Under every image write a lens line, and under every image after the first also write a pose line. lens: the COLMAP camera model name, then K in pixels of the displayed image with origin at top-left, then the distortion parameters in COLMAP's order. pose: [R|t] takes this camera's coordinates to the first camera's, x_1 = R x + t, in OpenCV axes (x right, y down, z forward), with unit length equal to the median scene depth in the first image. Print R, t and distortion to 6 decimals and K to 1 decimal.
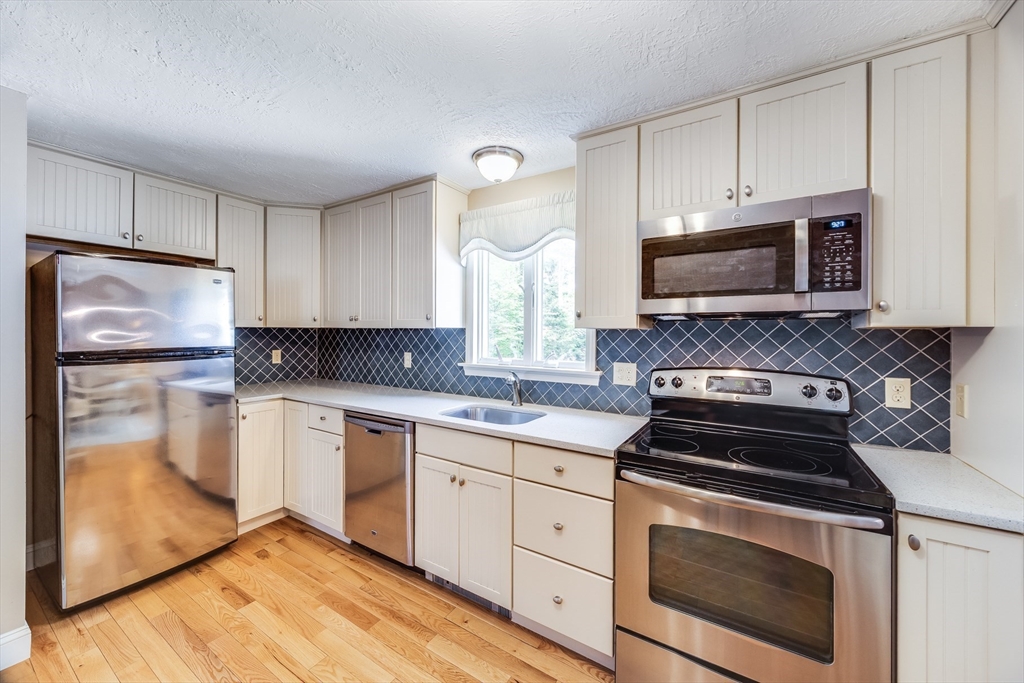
lens RADIAL K [[387.9, 0, 508.7], [0, 387.9, 333.5], [0, 0, 1]] dist [0.001783, -0.000250]
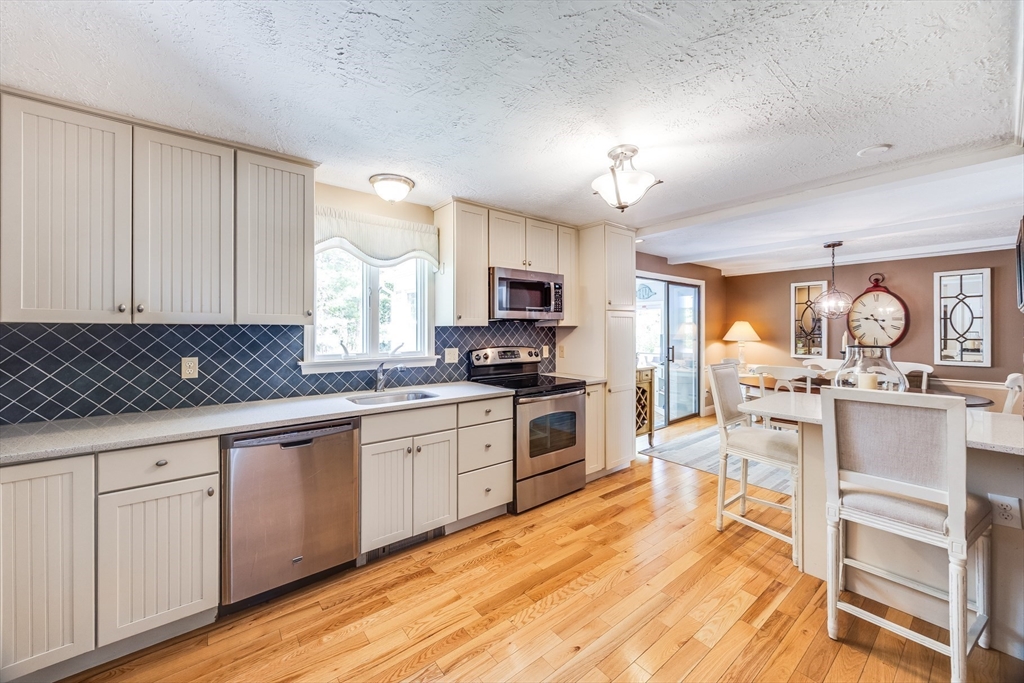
lens RADIAL K [[387.9, 0, 512.9], [0, 387.9, 330.7], [0, 0, 1]] dist [0.001783, -0.000250]
pose [[0.325722, -0.011814, 0.945392, -0.932356], [0.004487, 0.999930, 0.010950, -0.007952], [-0.945455, 0.000675, 0.325752, 0.239200]]
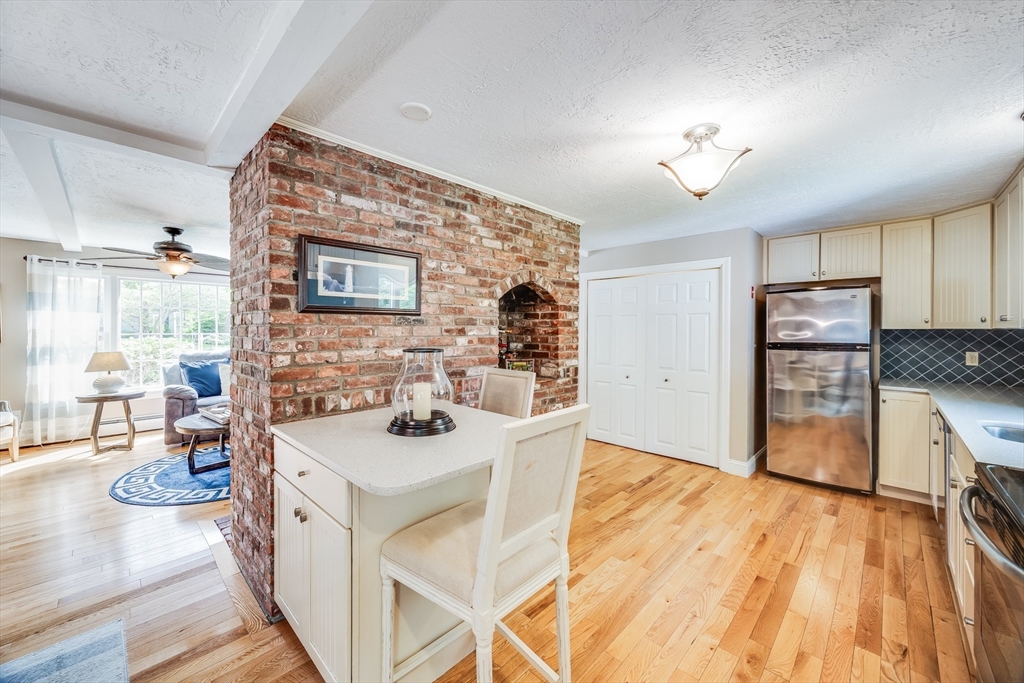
lens RADIAL K [[387.9, 0, 511.0], [0, 387.9, 329.5], [0, 0, 1]] dist [0.001783, -0.000250]
pose [[-0.200744, -0.009475, -0.979598, 0.832867], [-0.010605, 0.999916, -0.007498, 0.007418], [0.979586, 0.008883, -0.200828, 0.074053]]
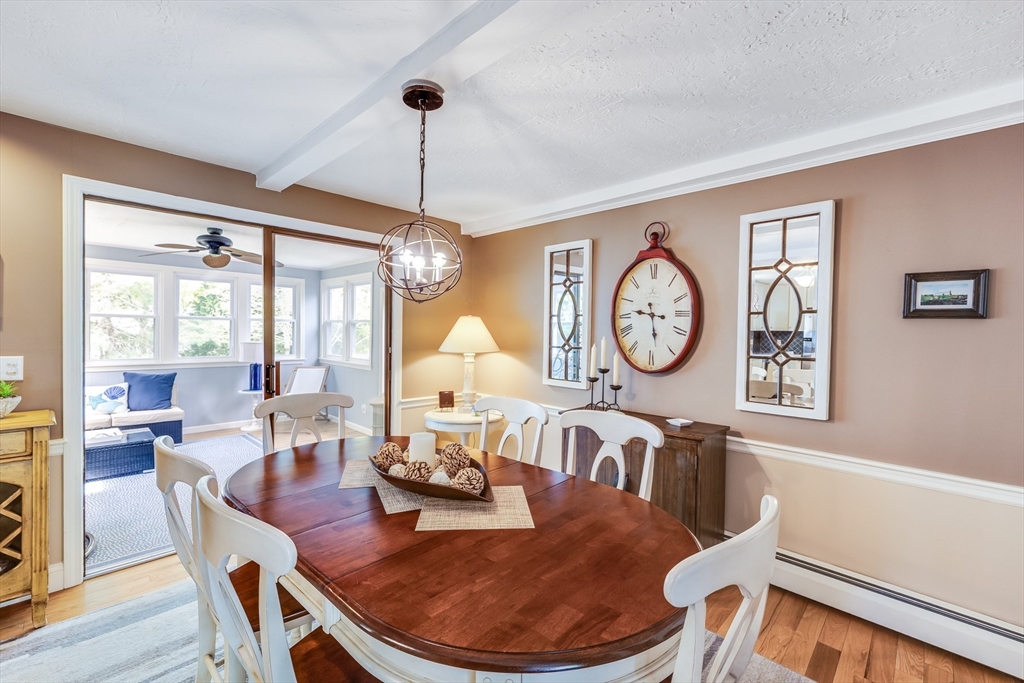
lens RADIAL K [[440.4, 0, 513.9], [0, 440.4, 344.1], [0, 0, 1]] dist [0.004759, 0.000337]
pose [[0.210057, -0.031724, 0.977174, 0.437069], [-0.014300, 0.999267, 0.035515, 0.006052], [-0.977585, -0.021434, 0.209449, -0.806074]]
